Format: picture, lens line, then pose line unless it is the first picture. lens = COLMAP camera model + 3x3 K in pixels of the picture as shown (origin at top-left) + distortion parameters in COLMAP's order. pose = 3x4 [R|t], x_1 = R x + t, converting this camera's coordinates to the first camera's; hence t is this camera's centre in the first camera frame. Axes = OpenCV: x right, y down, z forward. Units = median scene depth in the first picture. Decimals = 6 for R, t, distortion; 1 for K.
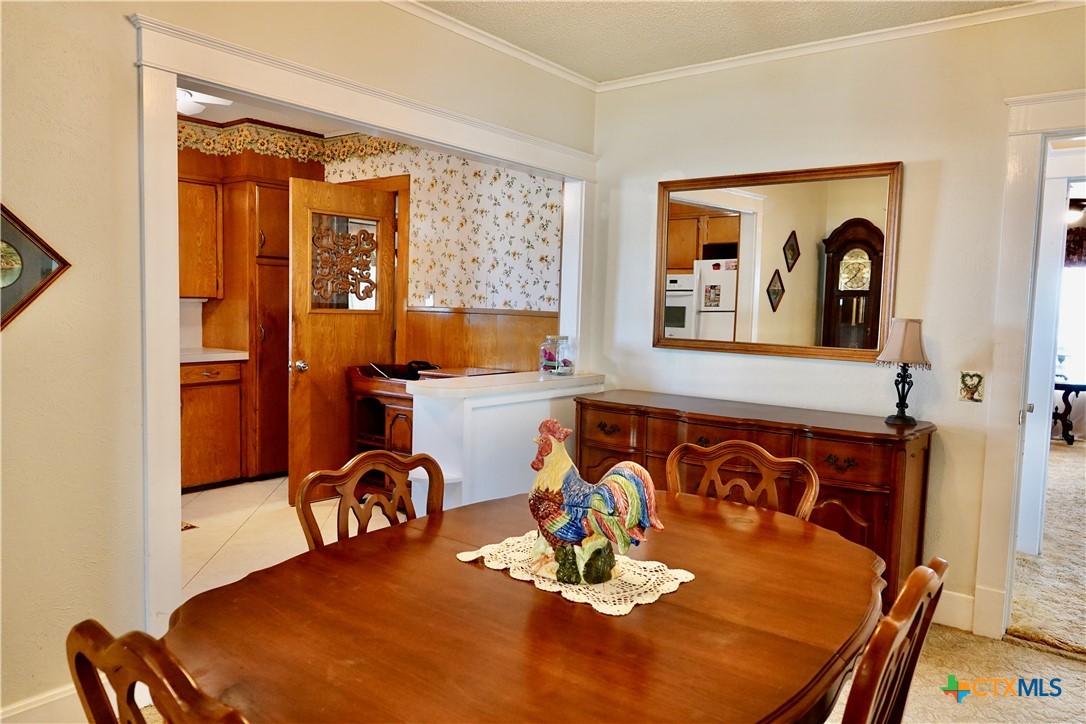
lens RADIAL K [[750.8, 0, 543.0], [0, 750.8, 362.0], [0, 0, 1]] dist [0.008185, -0.004152]
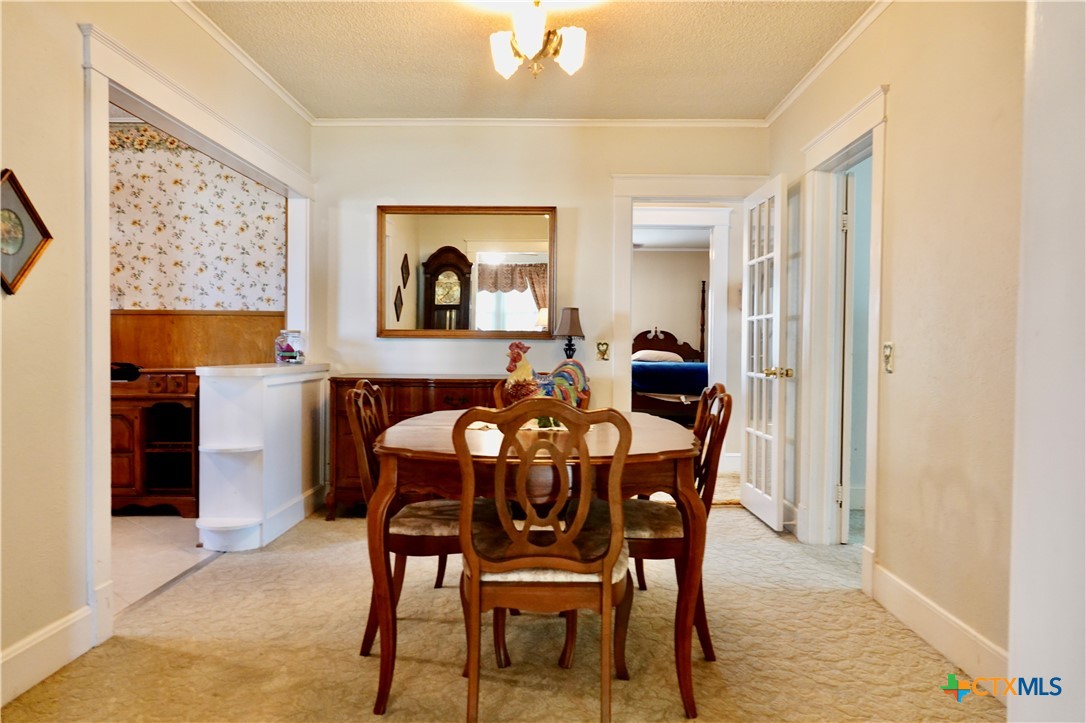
lens RADIAL K [[750.8, 0, 543.0], [0, 750.8, 361.5], [0, 0, 1]] dist [0.008185, -0.004152]
pose [[0.809500, -0.036553, 0.585981, -0.319085], [0.059134, 0.998061, -0.019431, 0.053732], [-0.584134, 0.050381, 0.810092, -0.145062]]
